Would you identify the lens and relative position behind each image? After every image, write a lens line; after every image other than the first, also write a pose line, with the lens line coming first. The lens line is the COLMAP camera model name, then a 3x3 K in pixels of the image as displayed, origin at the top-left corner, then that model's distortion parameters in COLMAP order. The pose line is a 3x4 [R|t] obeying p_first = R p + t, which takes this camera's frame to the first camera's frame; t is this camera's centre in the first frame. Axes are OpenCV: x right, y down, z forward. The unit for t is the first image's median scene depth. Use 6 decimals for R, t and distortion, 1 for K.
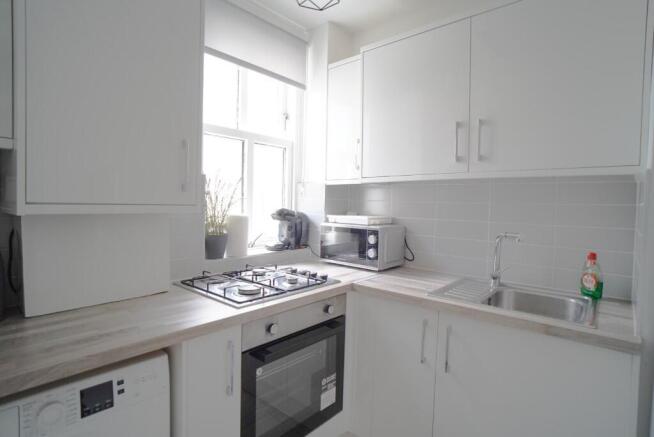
lens RADIAL K [[341.8, 0, 327.0], [0, 341.8, 218.5], [0, 0, 1]] dist [-0.004597, -0.000373]
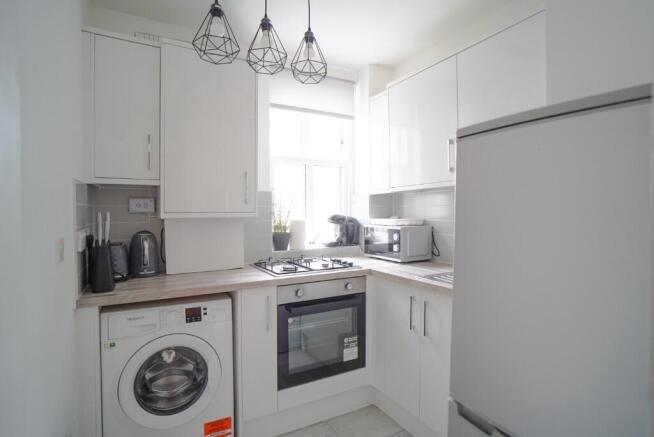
lens RADIAL K [[341.8, 0, 327.0], [0, 341.8, 218.5], [0, 0, 1]] dist [-0.004597, -0.000373]
pose [[0.936812, -0.022456, -0.349113, 0.342610], [0.012353, 0.999439, -0.031140, 0.031350], [0.349616, 0.024860, 0.936563, -0.260907]]
